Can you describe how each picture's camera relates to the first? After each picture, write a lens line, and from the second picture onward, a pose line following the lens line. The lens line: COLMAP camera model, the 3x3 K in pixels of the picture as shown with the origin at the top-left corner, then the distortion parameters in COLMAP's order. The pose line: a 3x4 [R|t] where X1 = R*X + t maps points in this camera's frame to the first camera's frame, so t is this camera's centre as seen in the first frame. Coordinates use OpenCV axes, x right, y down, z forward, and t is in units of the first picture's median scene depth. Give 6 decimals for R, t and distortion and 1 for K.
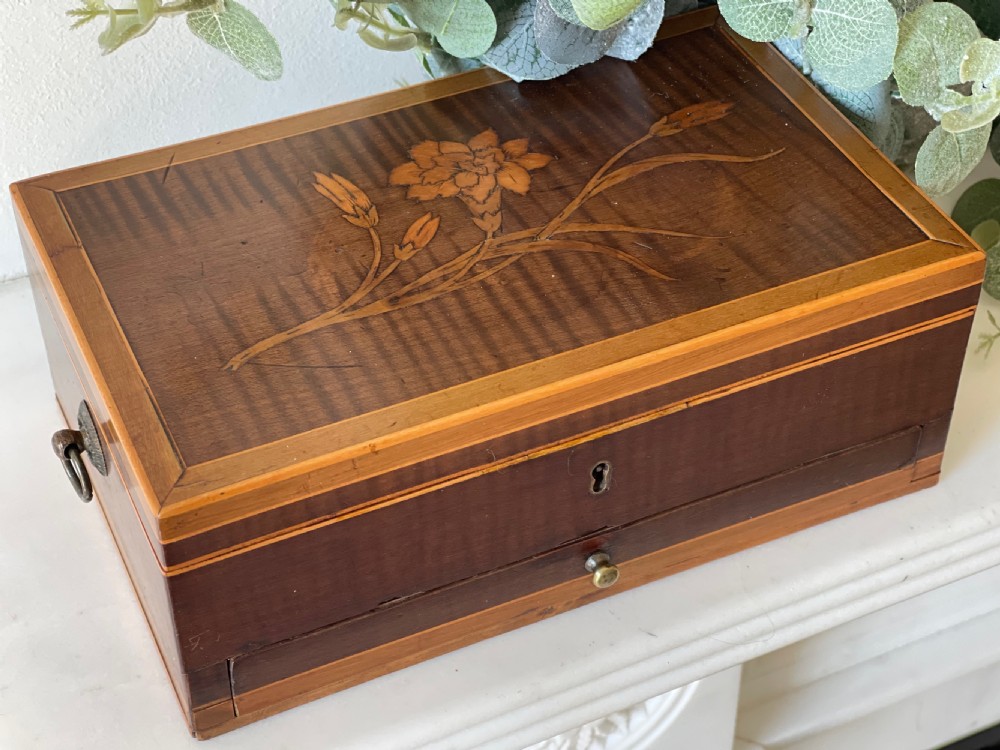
lens RADIAL K [[1937.0, 0, 501.0], [0, 1937.0, 380.3], [0, 0, 1]] dist [0.111920, 0.000000]
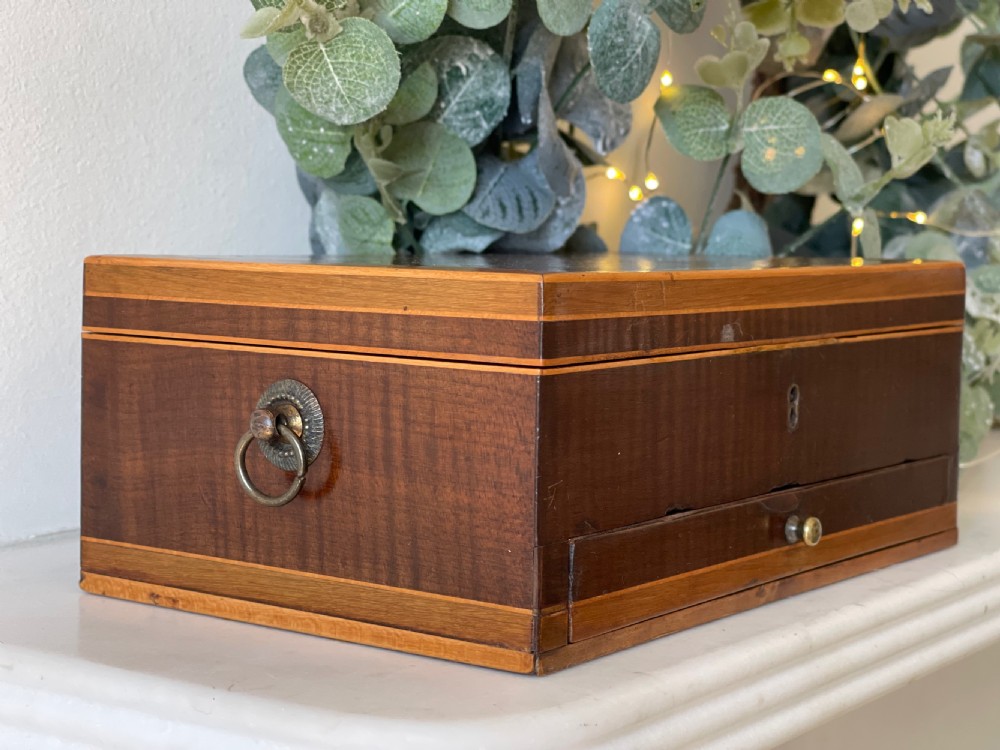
lens RADIAL K [[1937.0, 0, 495.1], [0, 1937.0, 360.8], [0, 0, 1]] dist [0.111920, 0.000000]
pose [[0.862902, -0.013773, 0.505183, -0.570238], [0.324025, 0.782199, -0.532140, 0.500638], [-0.387825, 0.622877, 0.679424, 0.362530]]
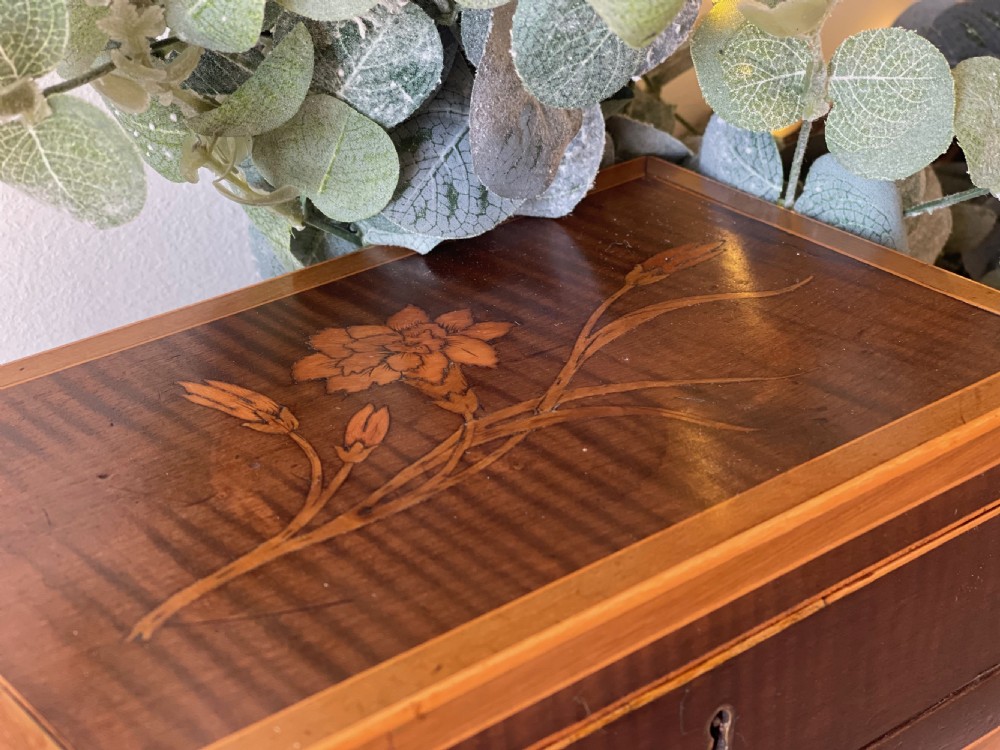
lens RADIAL K [[1937.0, 0, 504.3], [0, 1937.0, 359.1], [0, 0, 1]] dist [0.111920, 0.000000]
pose [[0.965991, -0.122834, 0.227539, -0.147443], [0.179857, 0.951406, -0.249958, 0.078444], [-0.185779, 0.282382, 0.941141, 0.359297]]
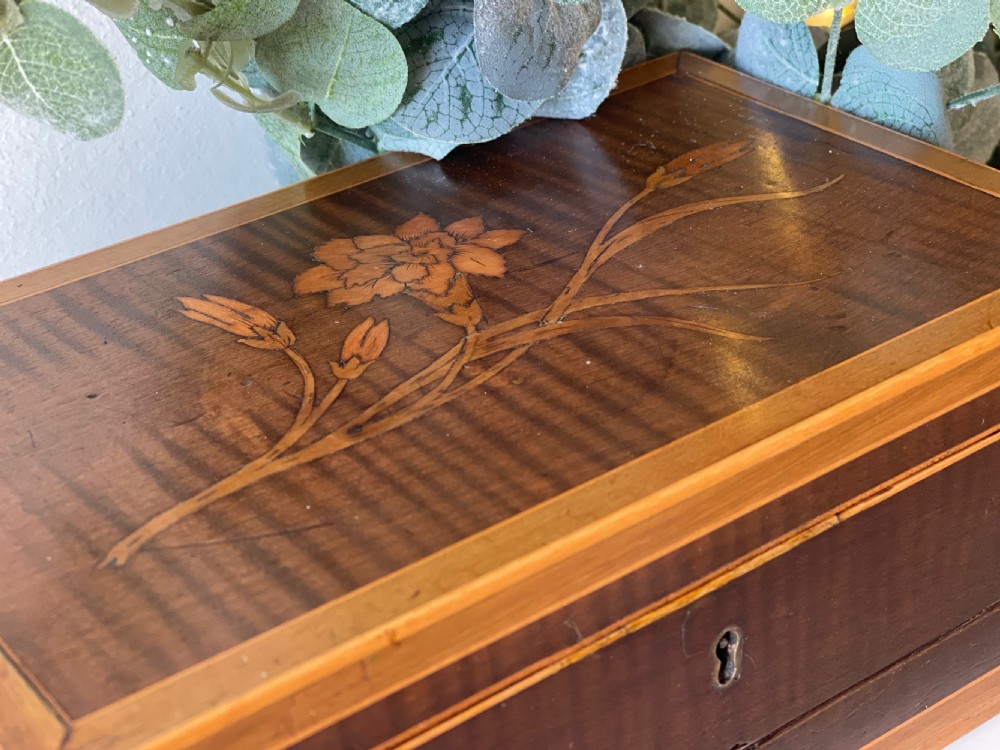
lens RADIAL K [[1937.0, 0, 501.1], [0, 1937.0, 365.5], [0, 0, 1]] dist [0.111920, 0.000000]
pose [[0.975804, -0.147557, 0.161351, -0.104303], [0.179894, 0.961255, -0.208872, 0.075757], [-0.124279, 0.232844, 0.964540, 0.377488]]
